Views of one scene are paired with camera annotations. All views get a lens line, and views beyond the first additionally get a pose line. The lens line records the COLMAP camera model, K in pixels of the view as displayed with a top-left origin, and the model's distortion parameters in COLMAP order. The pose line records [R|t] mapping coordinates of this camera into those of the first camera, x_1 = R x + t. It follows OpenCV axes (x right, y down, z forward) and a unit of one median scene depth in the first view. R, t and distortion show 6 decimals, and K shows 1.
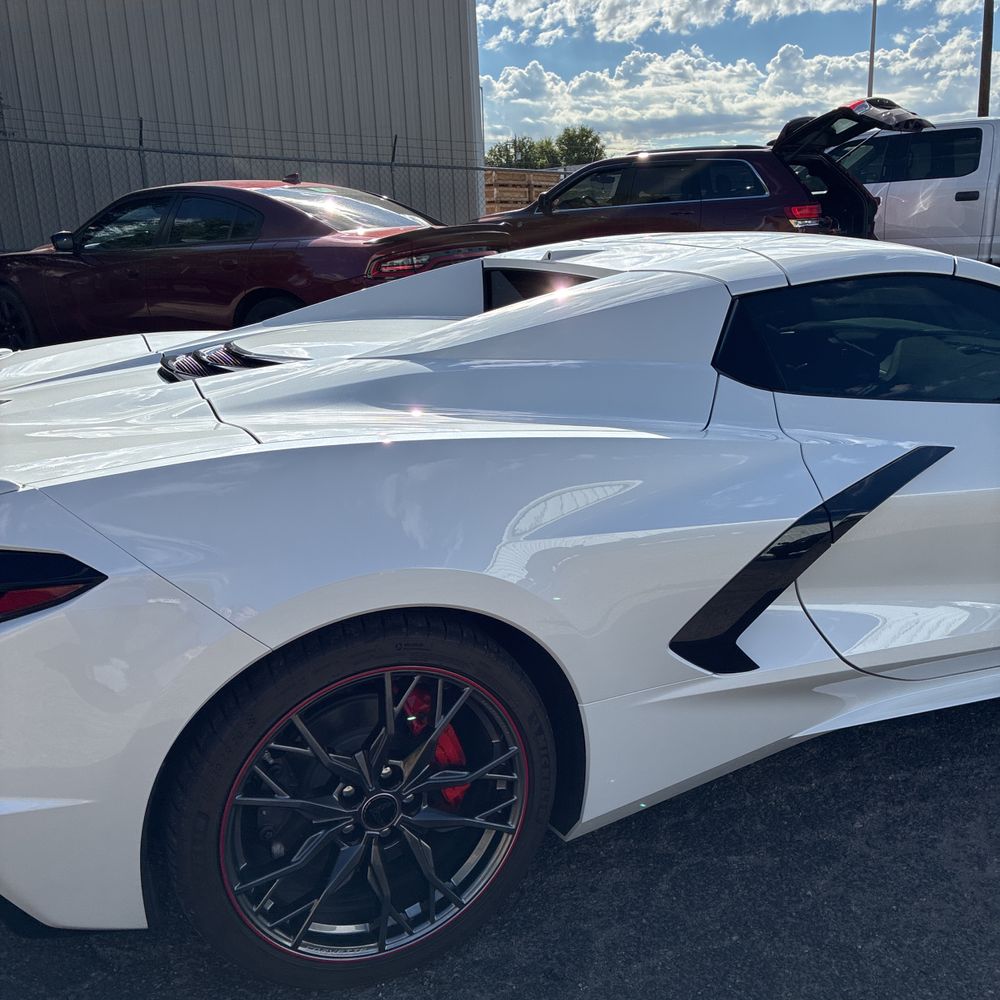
lens RADIAL K [[1022.4, 0, 511.5], [0, 1022.4, 499.0], [0, 0, 1]] dist [0.016423, -0.000529]
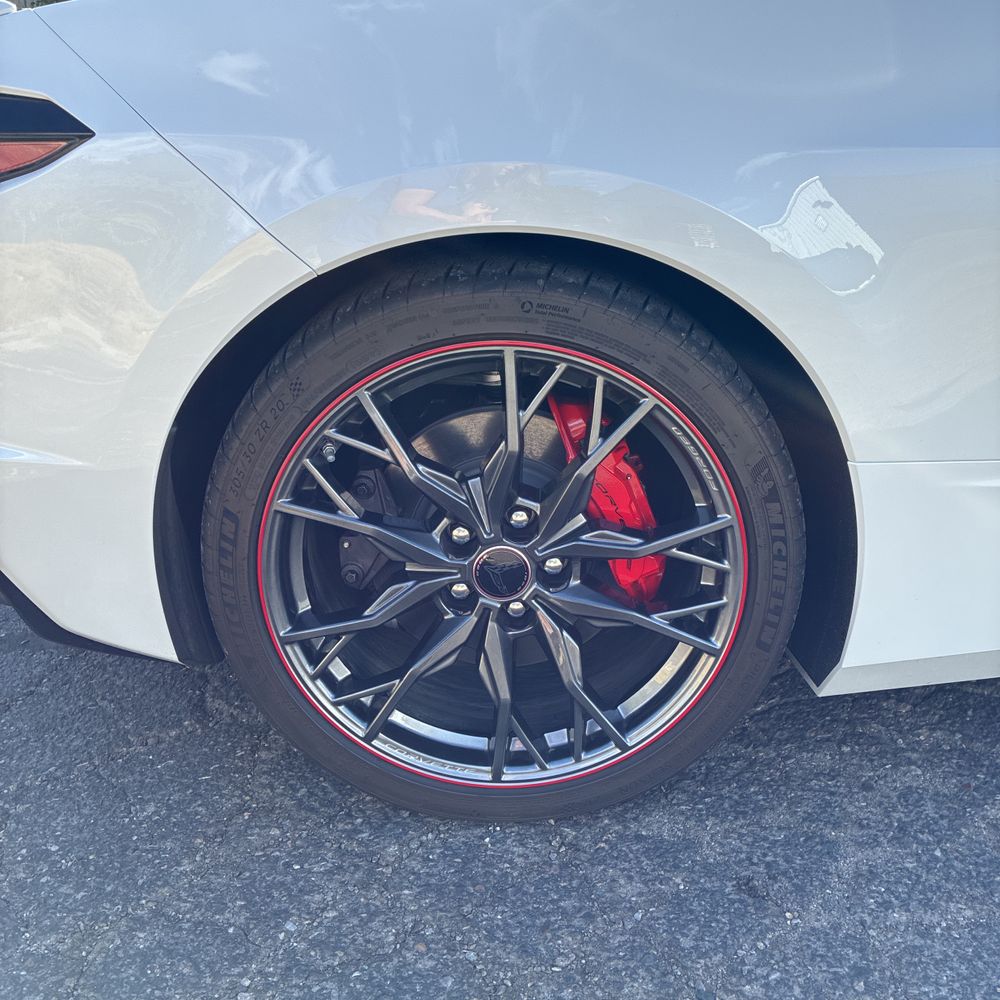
lens RADIAL K [[1022.4, 0, 511.5], [0, 1022.4, 499.0], [0, 0, 1]] dist [0.016423, -0.000529]
pose [[0.893550, 0.120230, -0.432566, 0.153154], [-0.086239, 0.991498, 0.097440, 0.186372], [0.440604, -0.049763, 0.896321, 0.399845]]
